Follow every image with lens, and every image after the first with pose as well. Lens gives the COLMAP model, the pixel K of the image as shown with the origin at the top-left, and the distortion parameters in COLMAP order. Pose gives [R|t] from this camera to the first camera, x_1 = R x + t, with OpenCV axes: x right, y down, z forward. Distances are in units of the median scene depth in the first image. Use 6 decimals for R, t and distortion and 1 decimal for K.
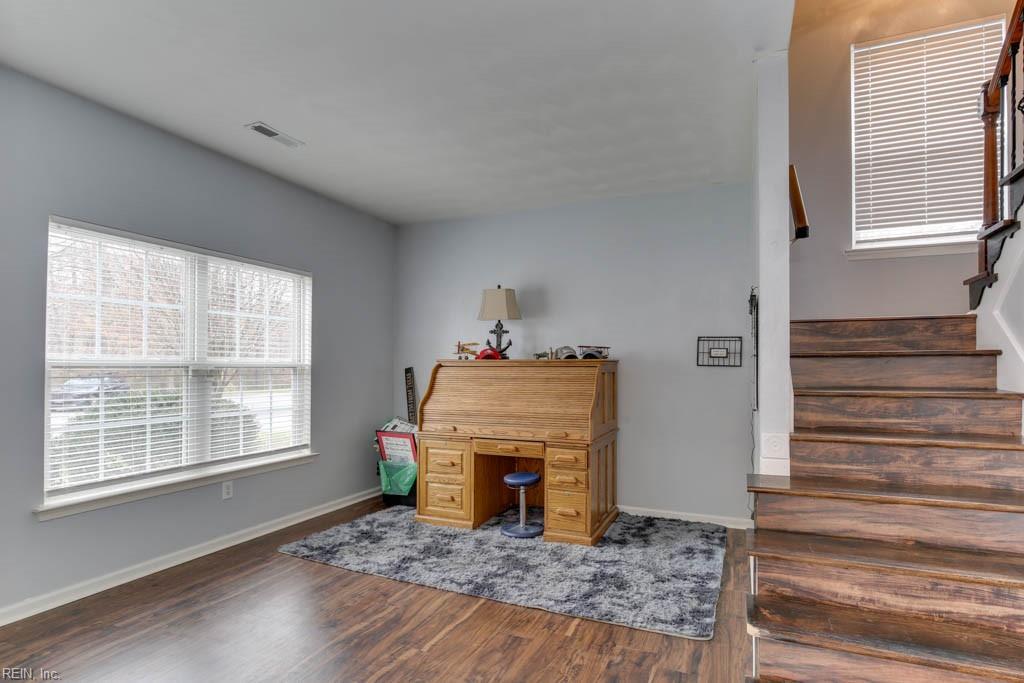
lens RADIAL K [[510.7, 0, 514.2], [0, 510.7, 364.9], [0, 0, 1]] dist [-0.008421, 0.000644]
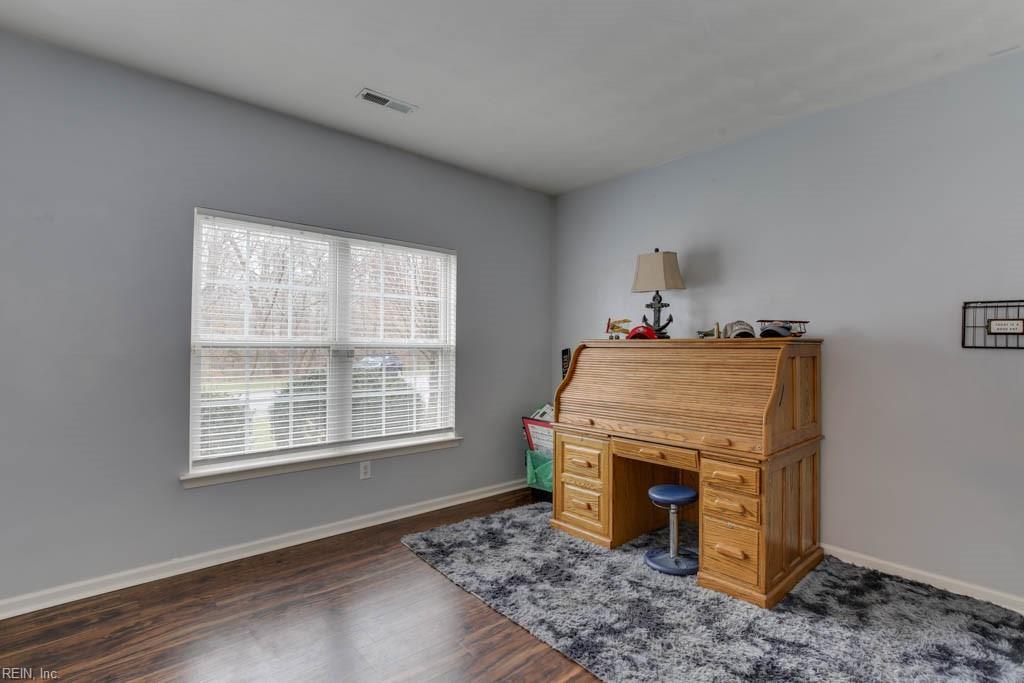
lens RADIAL K [[478.3, 0, 533.5], [0, 478.3, 340.9], [0, 0, 1]] dist [-0.014226, 0.006894]
pose [[0.915814, -0.002708, -0.401595, 0.116953], [-0.002237, 0.999927, -0.011844, 0.001764], [0.401597, 0.011745, 0.915741, 0.266879]]
